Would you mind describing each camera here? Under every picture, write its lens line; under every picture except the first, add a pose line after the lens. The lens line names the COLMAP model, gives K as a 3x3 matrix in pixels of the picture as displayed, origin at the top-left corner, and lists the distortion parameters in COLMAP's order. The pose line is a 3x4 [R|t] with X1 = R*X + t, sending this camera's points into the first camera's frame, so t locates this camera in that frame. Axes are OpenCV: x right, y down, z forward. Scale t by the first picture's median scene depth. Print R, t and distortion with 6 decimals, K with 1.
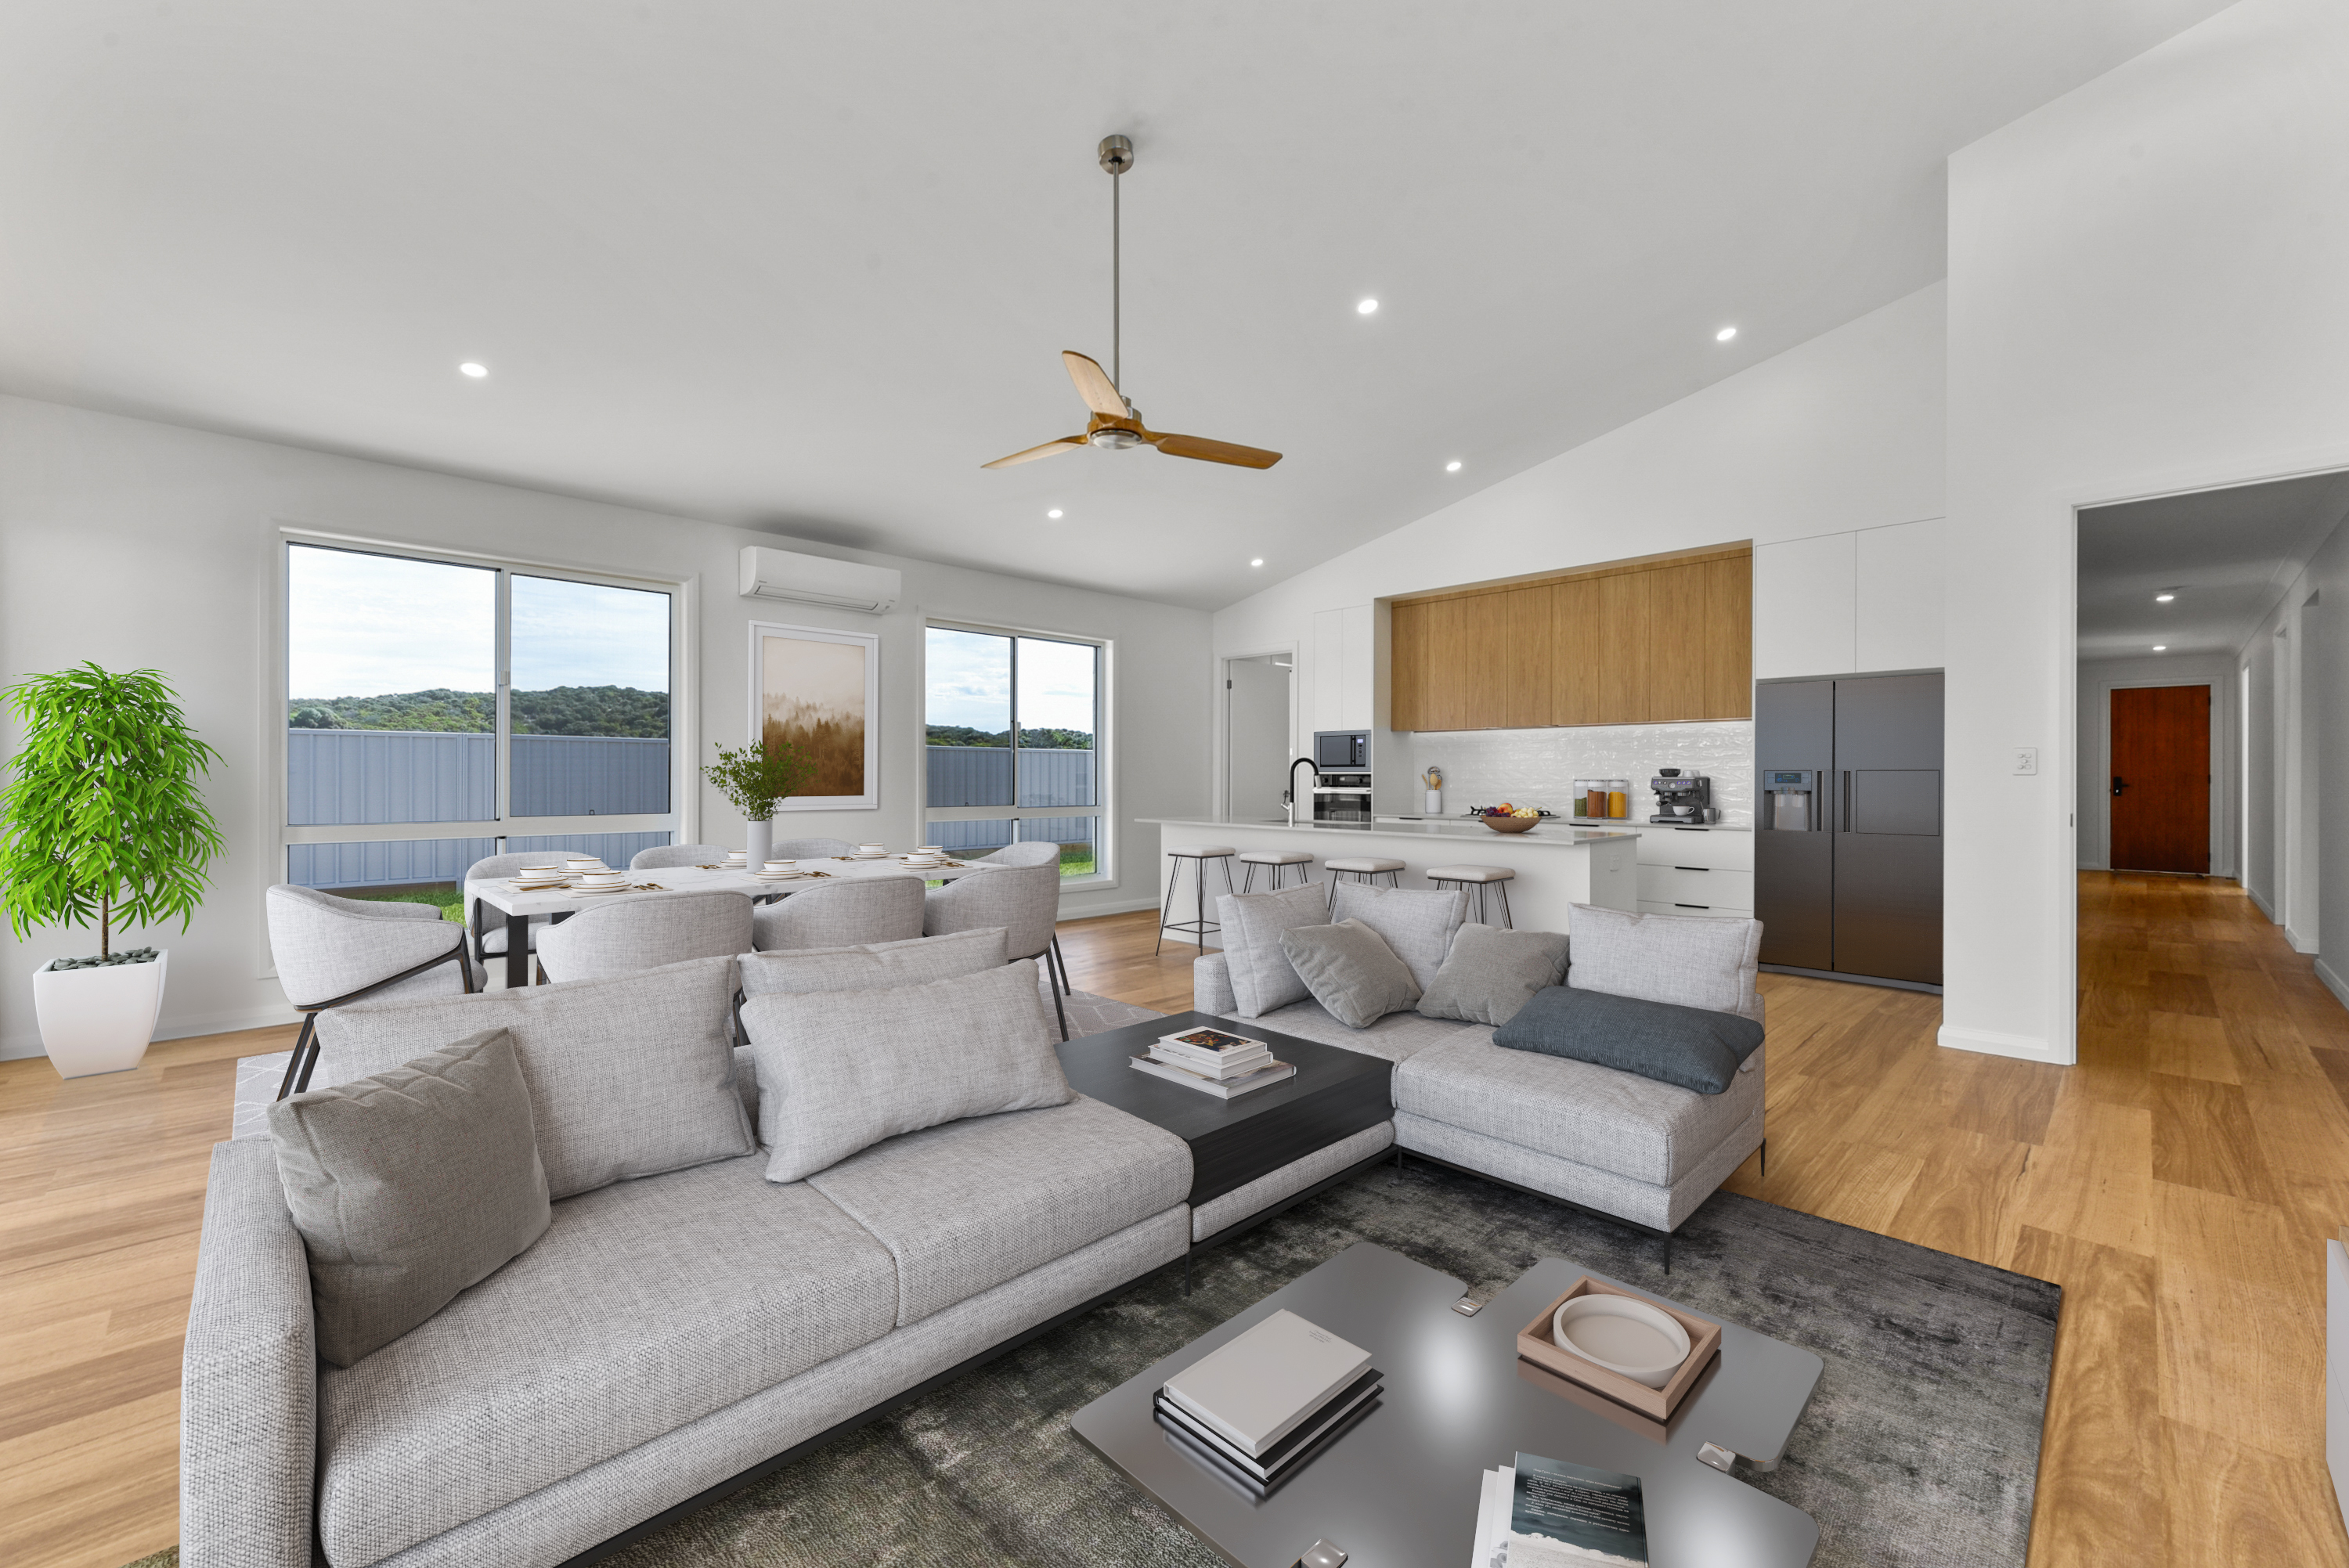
lens RADIAL K [[933.8, 0, 1190.3], [0, 933.8, 780.7], [0, 0, 1]] dist [0.000854, -0.000395]
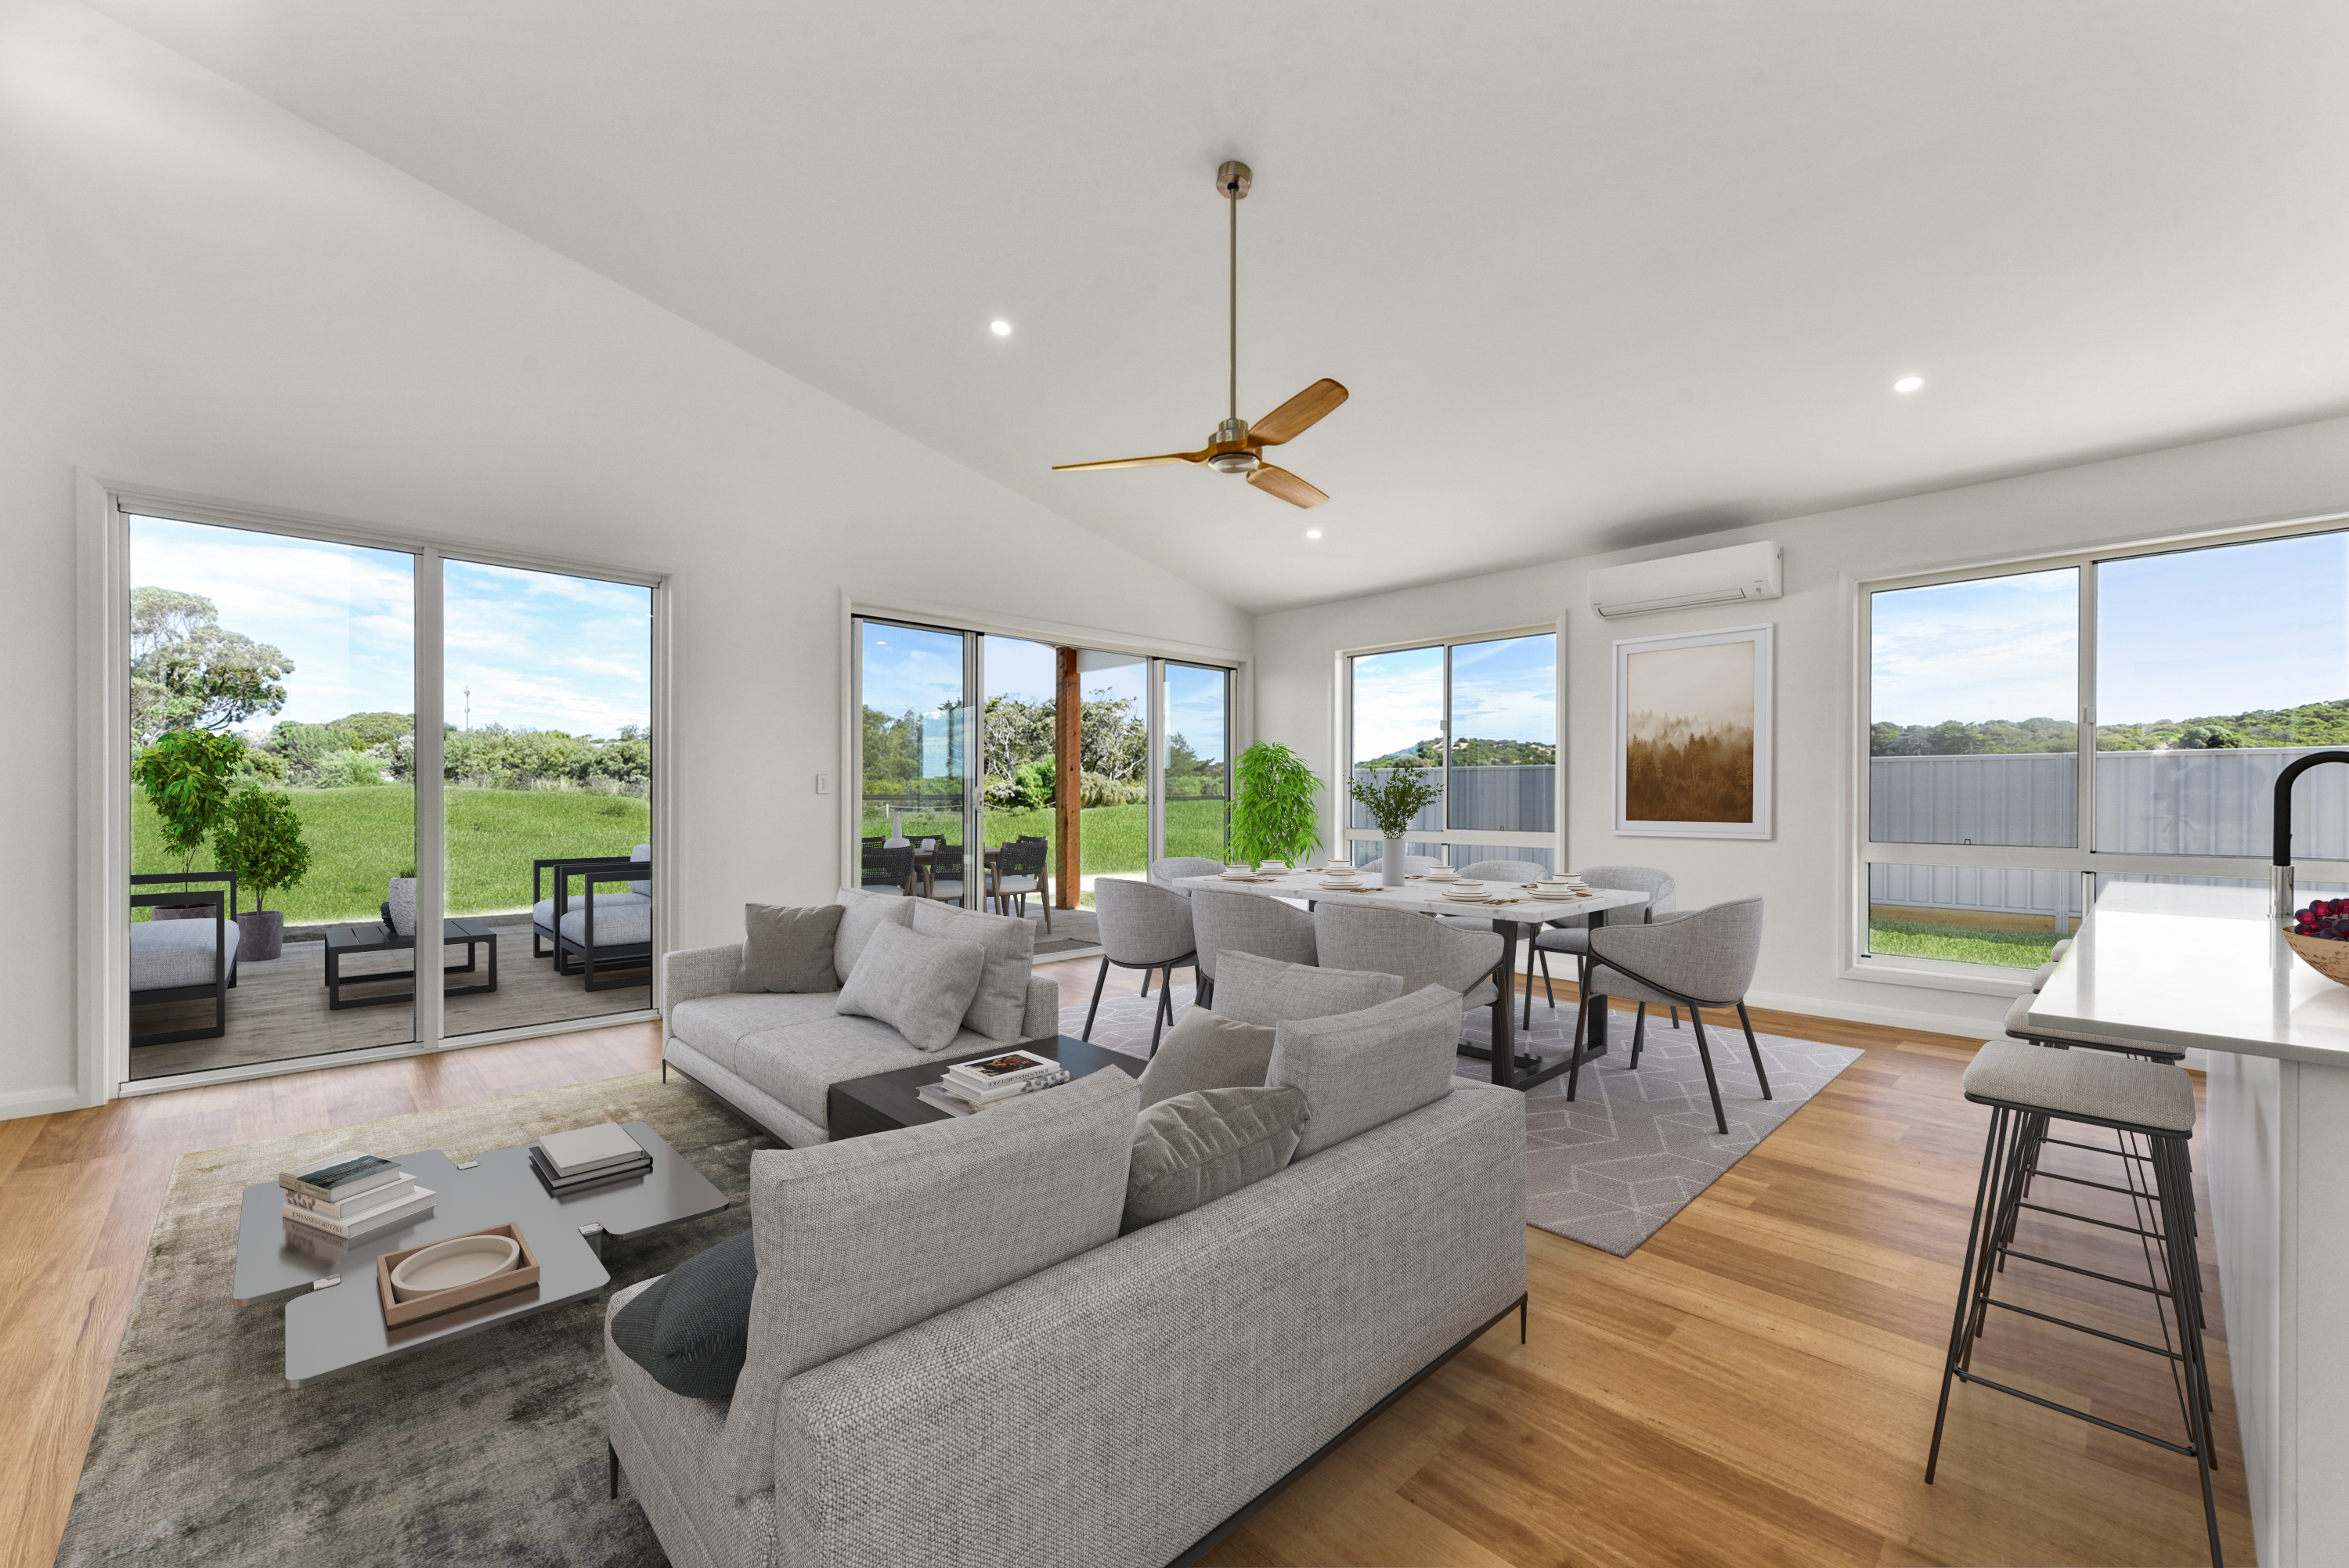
lens RADIAL K [[933.8, 0, 1187.6], [0, 933.8, 791.9], [0, 0, 1]] dist [0.000854, -0.000395]
pose [[-0.017833, -0.009139, -0.999799, 0.466110], [-0.004295, 0.999950, -0.009064, -0.003152], [0.999832, 0.004132, -0.017871, 0.552307]]
